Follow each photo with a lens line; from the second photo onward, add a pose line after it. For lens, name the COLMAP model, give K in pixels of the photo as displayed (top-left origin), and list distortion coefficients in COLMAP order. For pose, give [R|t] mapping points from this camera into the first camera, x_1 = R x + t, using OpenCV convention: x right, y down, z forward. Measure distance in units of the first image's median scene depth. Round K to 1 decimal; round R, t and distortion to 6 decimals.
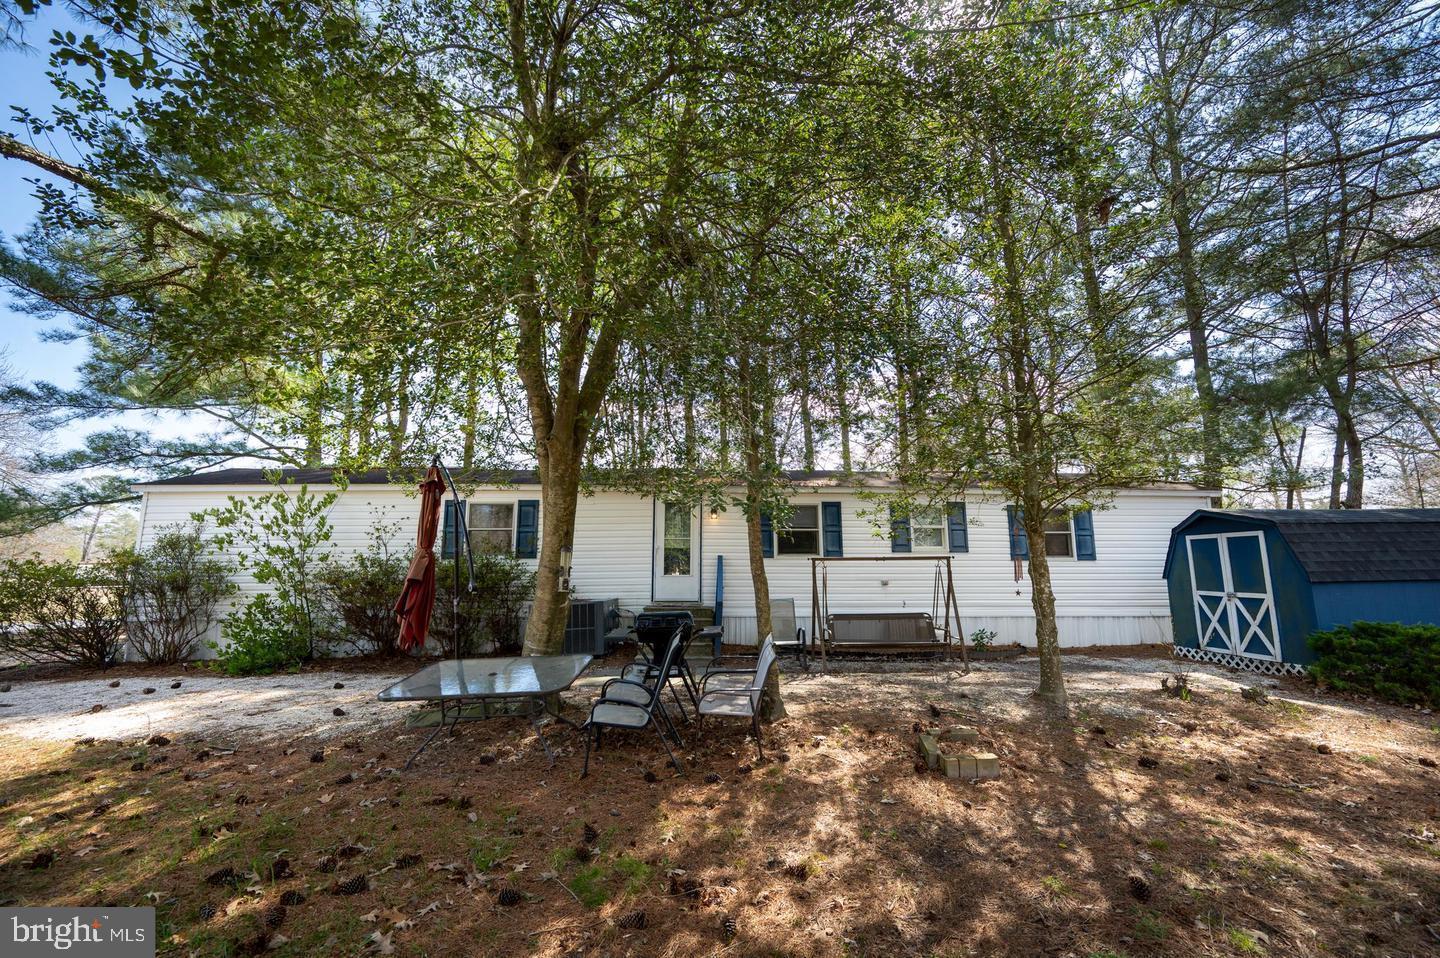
lens RADIAL K [[575.4, 0, 720.6], [0, 575.4, 478.2], [0, 0, 1]] dist [-0.001412, -0.000147]
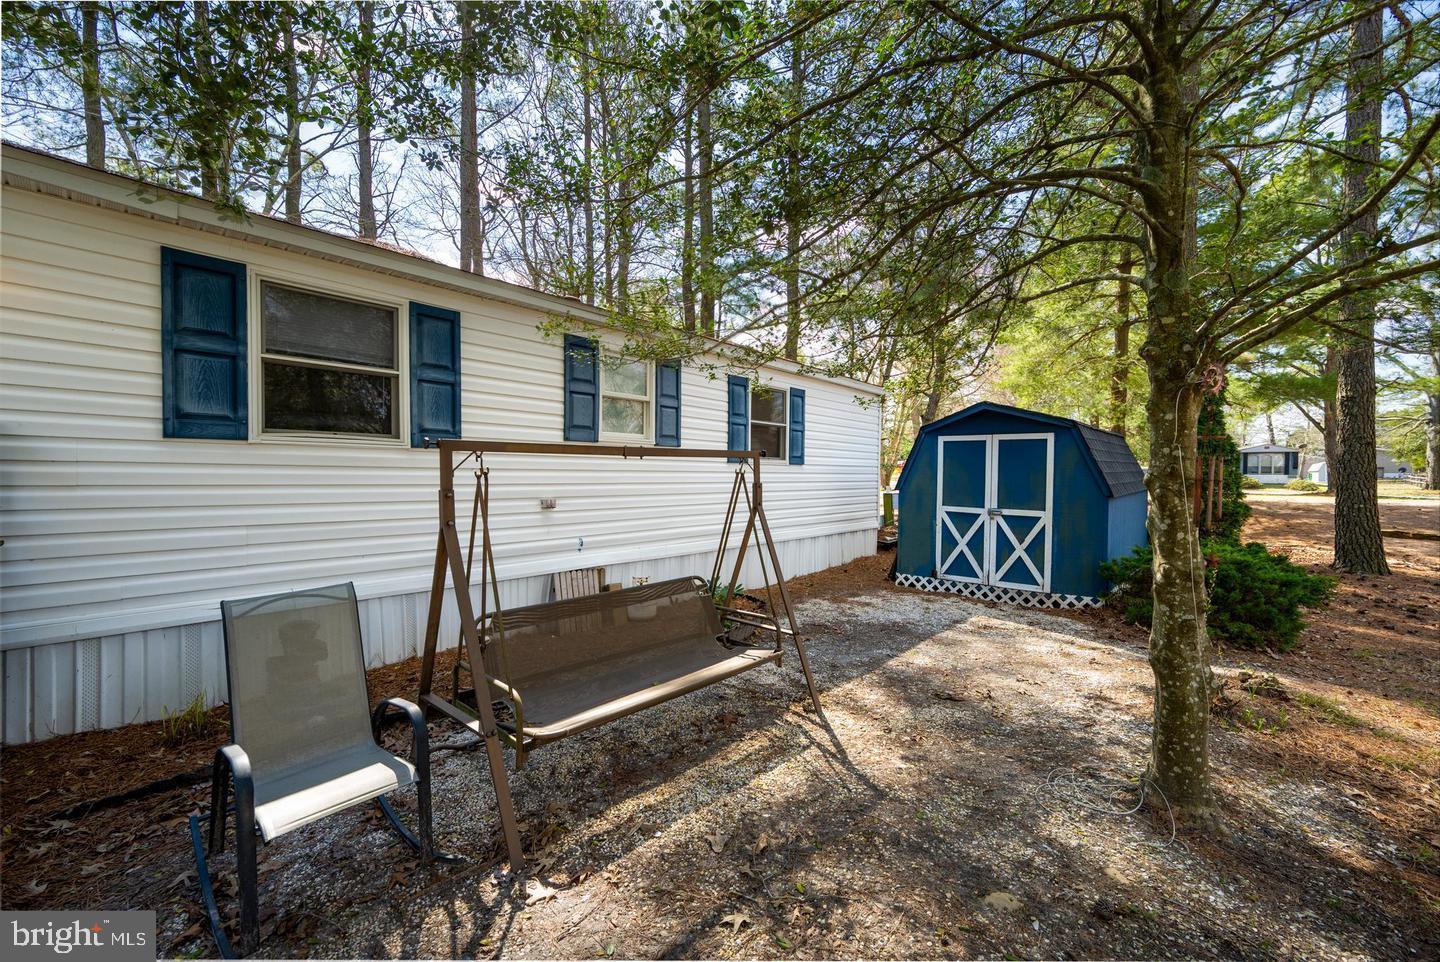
lens RADIAL K [[577.6, 0, 726.1], [0, 577.6, 482.1], [0, 0, 1]] dist [-0.002412, -0.000266]
pose [[0.691281, -0.002028, 0.722583, 0.053121], [-0.125673, 0.984418, 0.122991, 0.107040], [-0.711574, -0.175830, 0.680255, 0.704220]]
